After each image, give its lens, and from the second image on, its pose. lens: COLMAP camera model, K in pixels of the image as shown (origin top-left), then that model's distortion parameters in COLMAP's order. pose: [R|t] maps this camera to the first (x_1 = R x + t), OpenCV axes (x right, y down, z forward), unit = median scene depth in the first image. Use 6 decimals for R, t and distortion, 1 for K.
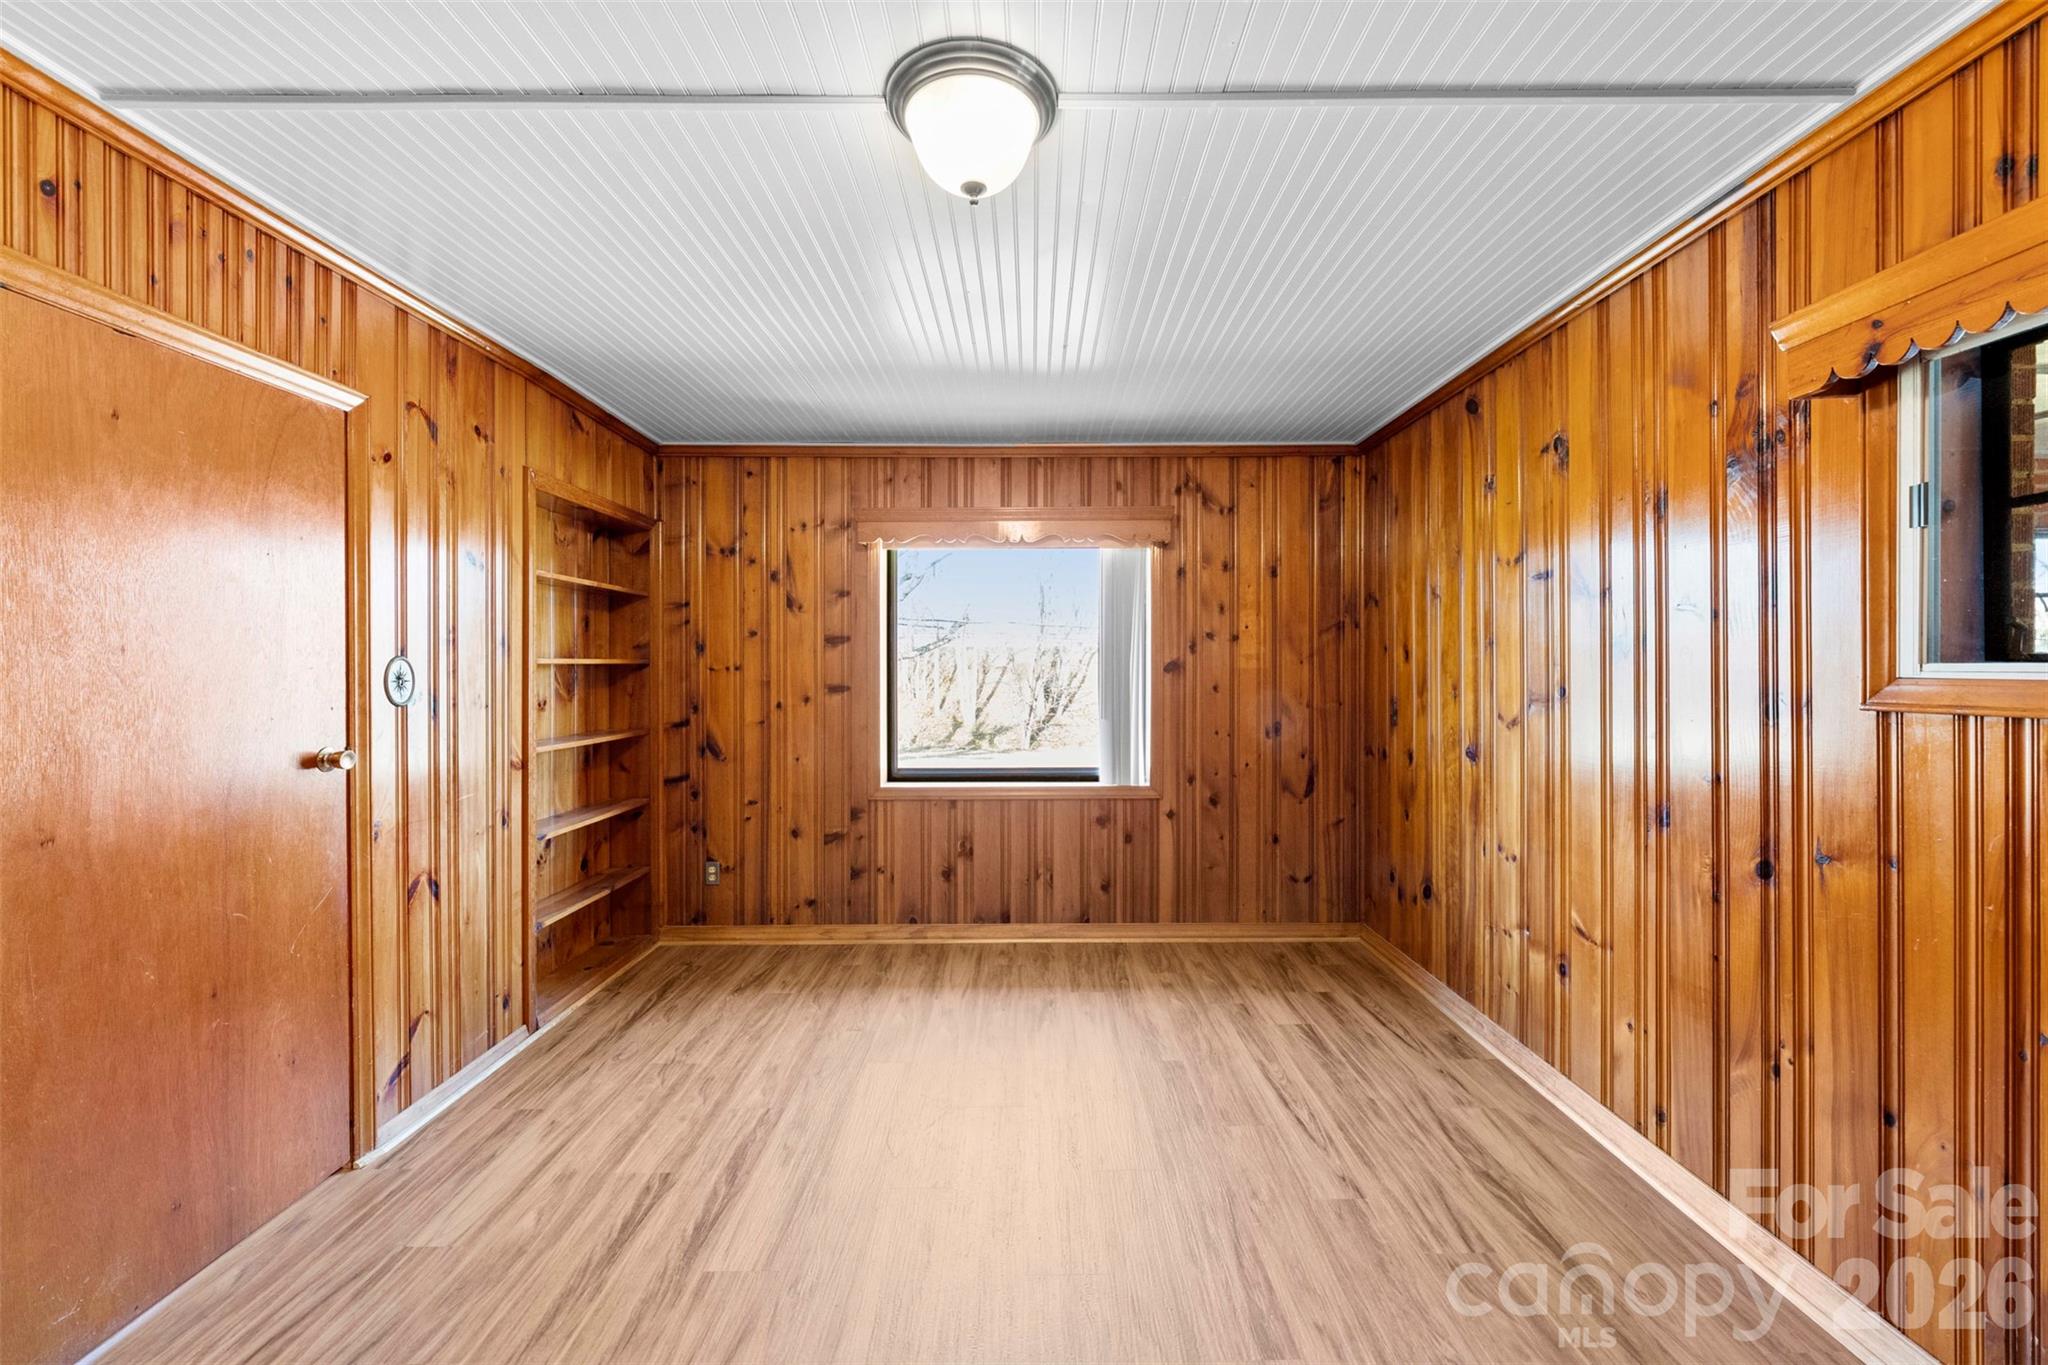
lens RADIAL K [[823.7, 0, 1039.4], [0, 823.7, 669.4], [0, 0, 1]] dist [0.002290, -0.000586]
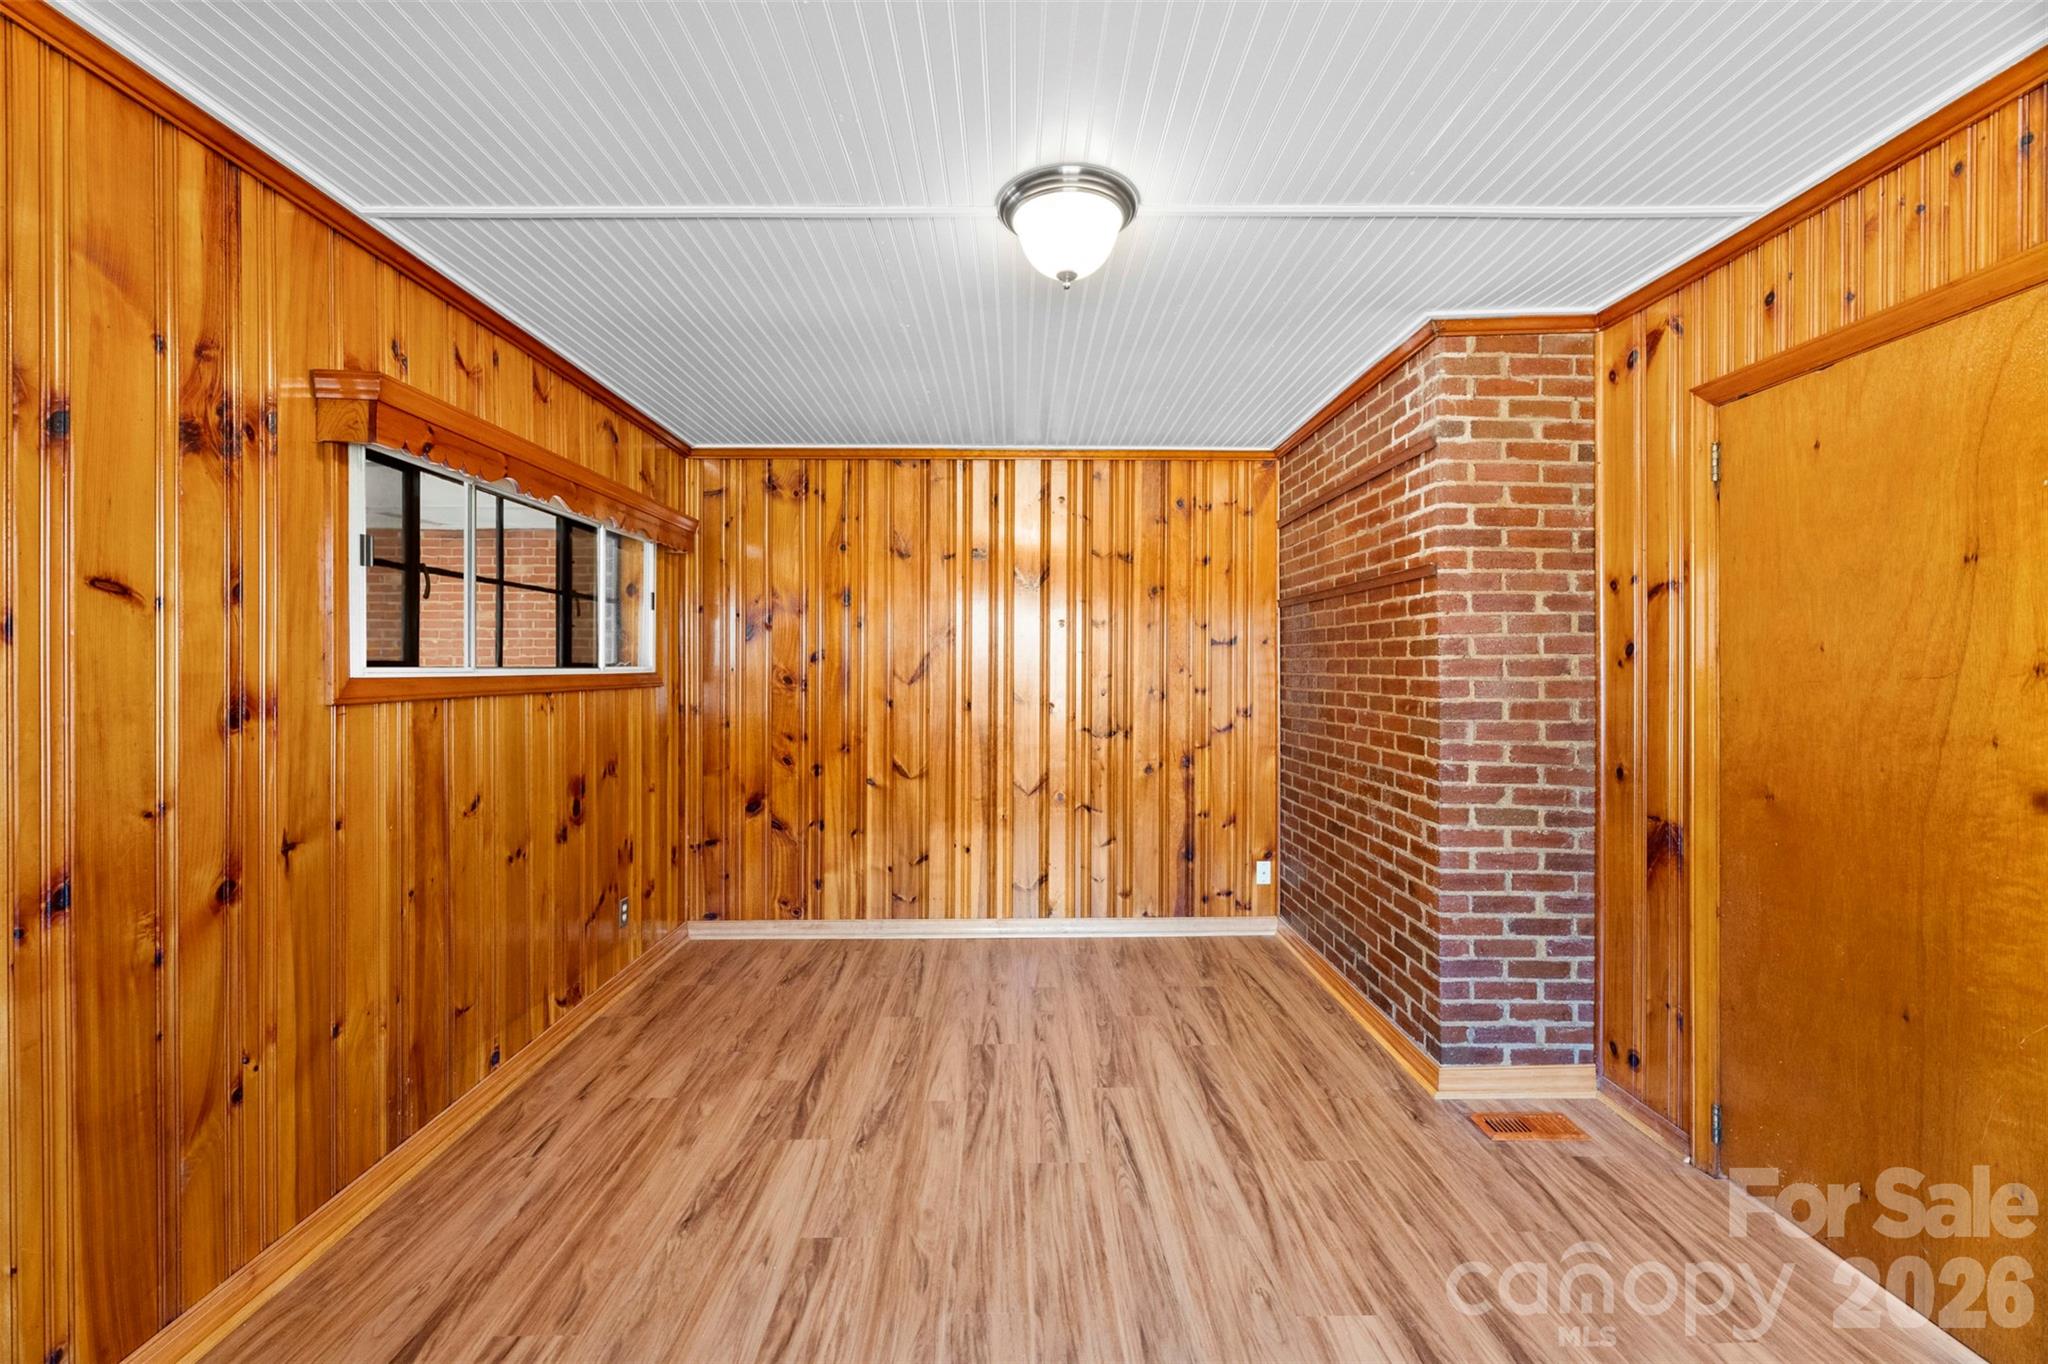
lens RADIAL K [[823.7, 0, 1029.9], [0, 823.7, 670.4], [0, 0, 1]] dist [0.002290, -0.000586]
pose [[-0.999976, 0.003455, -0.006025, -0.006979], [0.003418, 0.999975, 0.006201, -0.002811], [0.006047, 0.006180, -0.999963, 1.030526]]
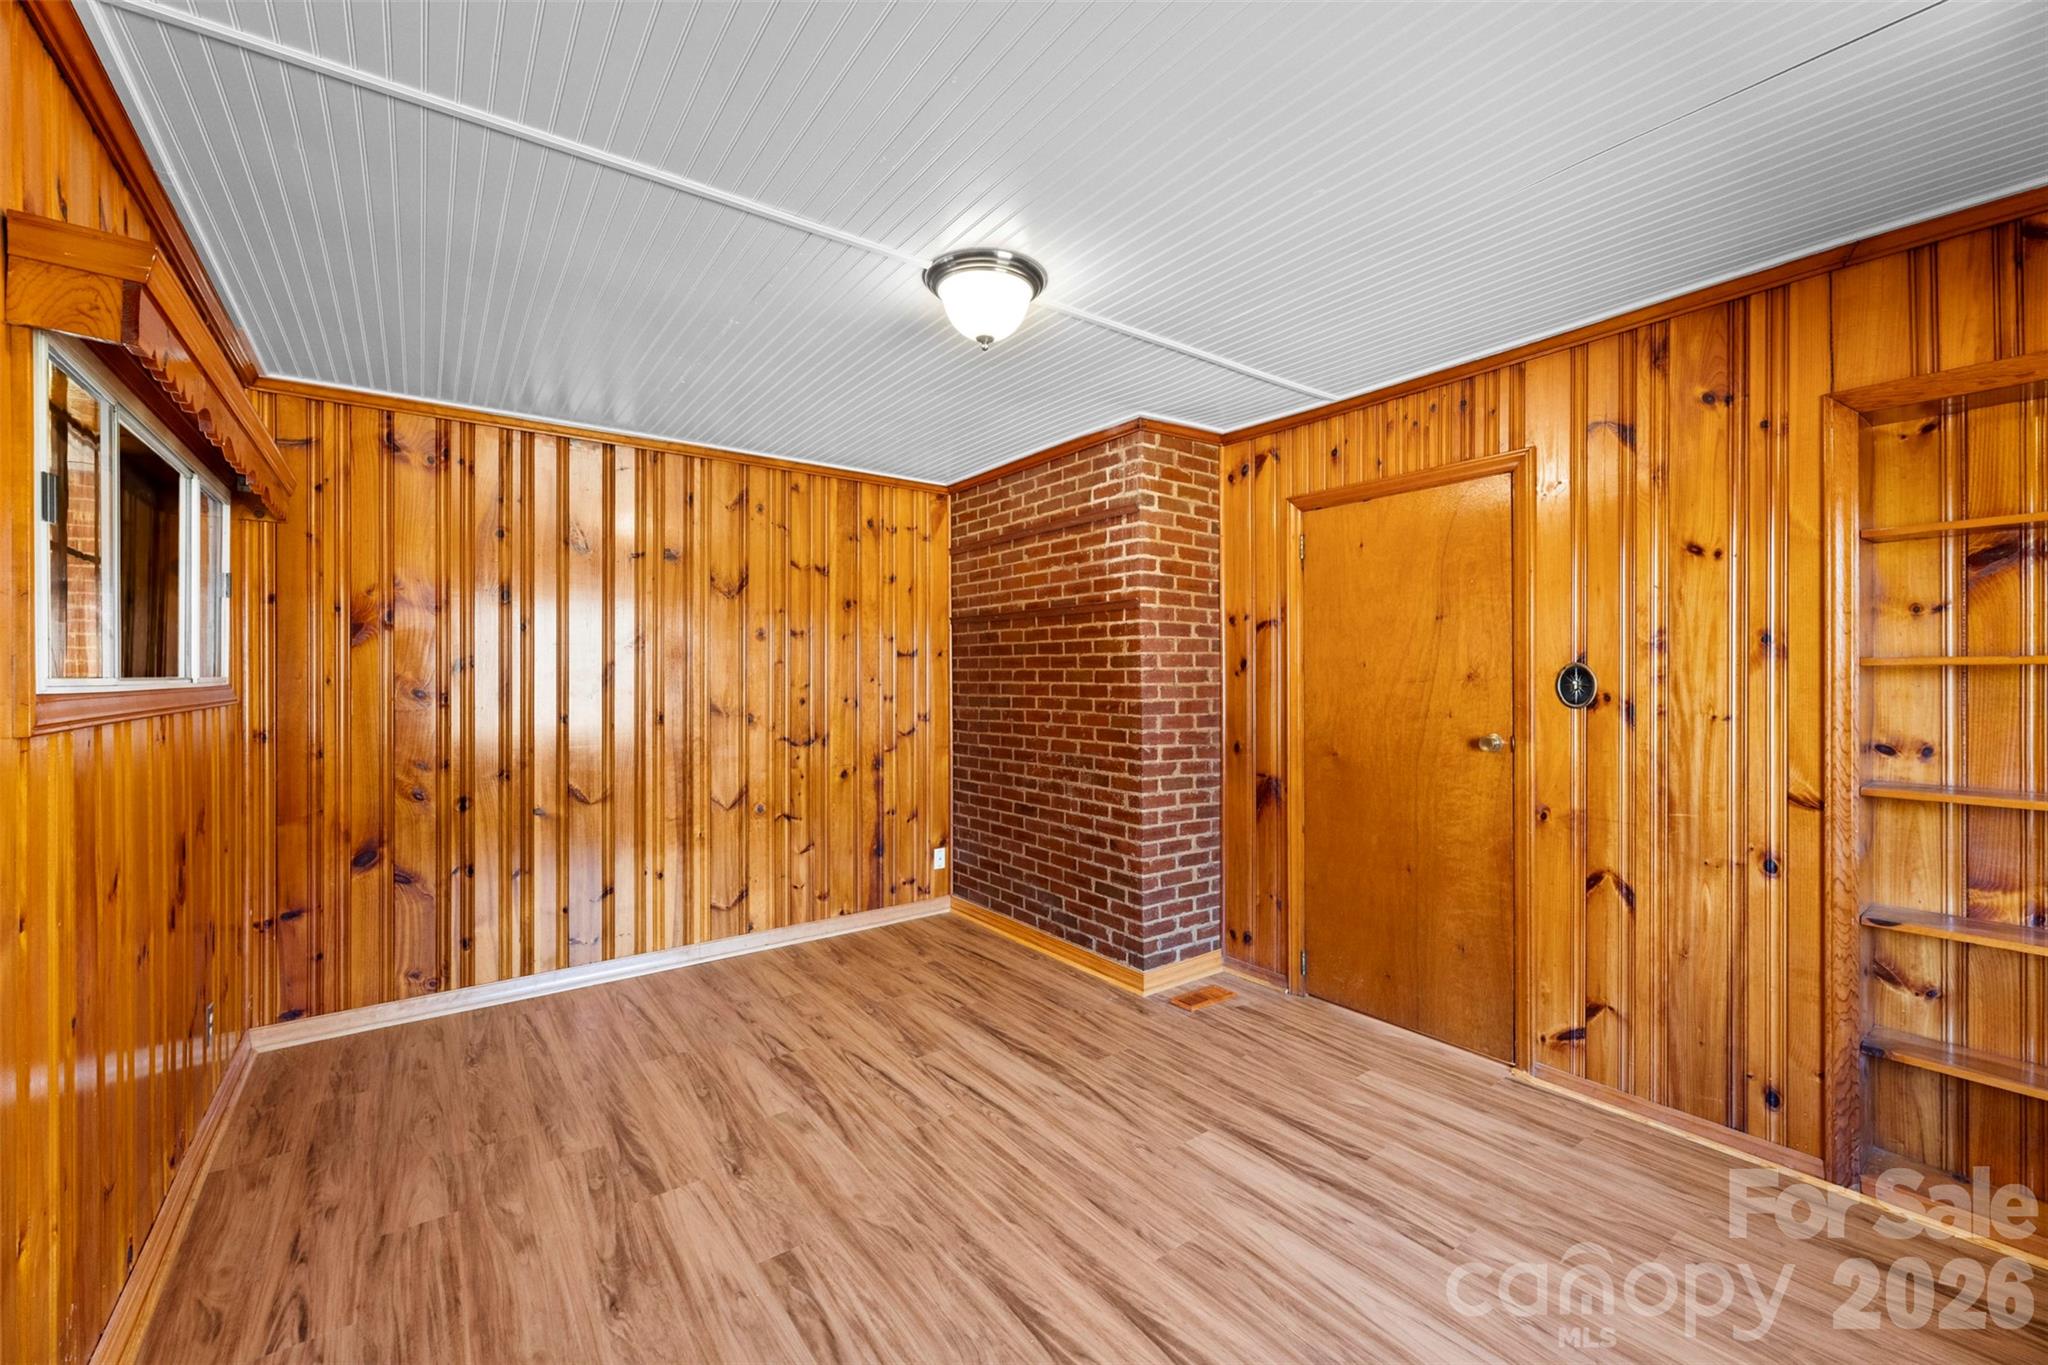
lens RADIAL K [[823.7, 0, 1030.9], [0, 823.7, 680.5], [0, 0, 1]] dist [0.002290, -0.000586]
pose [[-0.806718, 0.007908, -0.590884, 0.323447], [0.003338, 0.999955, 0.008825, -0.003963], [0.590928, 0.005147, -0.806708, 1.016016]]
